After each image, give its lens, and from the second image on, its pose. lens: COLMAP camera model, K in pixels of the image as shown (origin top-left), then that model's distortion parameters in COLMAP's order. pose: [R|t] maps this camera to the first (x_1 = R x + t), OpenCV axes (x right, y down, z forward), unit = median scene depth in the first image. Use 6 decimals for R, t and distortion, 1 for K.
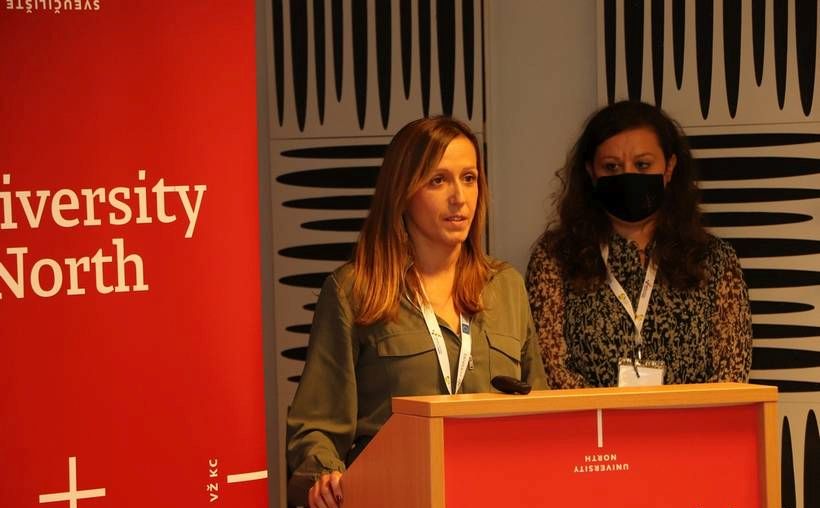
lens RADIAL K [[4096.9, 0, 411.2], [0, 4096.9, 258.1], [0, 0, 1]] dist [1.887118, 0.000000]
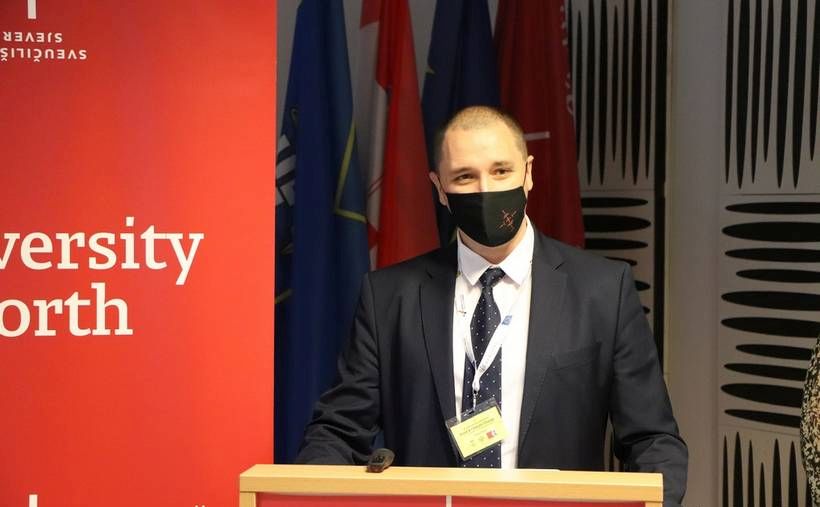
lens RADIAL K [[2448.5, 0, 414.0], [0, 2448.5, 256.8], [0, 0, 1]] dist [0.589958, 0.000000]
pose [[0.876827, 0.043294, -0.478853, 0.287744], [-0.043536, 0.998996, 0.010602, -0.020880], [0.478831, 0.011551, 0.877831, 0.499140]]
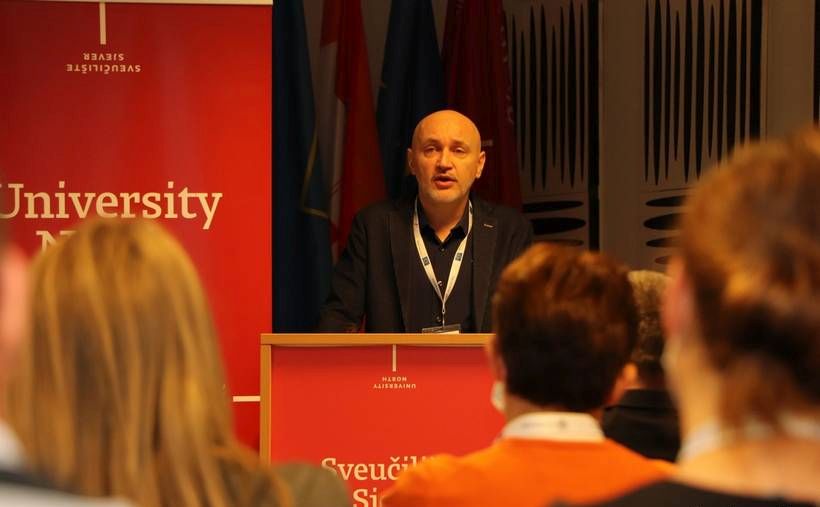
lens RADIAL K [[4887.3, 0, 403.9], [0, 4887.3, 230.1], [0, 0, 1]] dist [2.422505, 0.000000]
pose [[0.880281, 0.007465, -0.474394, 0.824700], [-0.032880, 0.998432, -0.045300, 0.071187], [0.473312, 0.055474, 0.879146, -0.476569]]
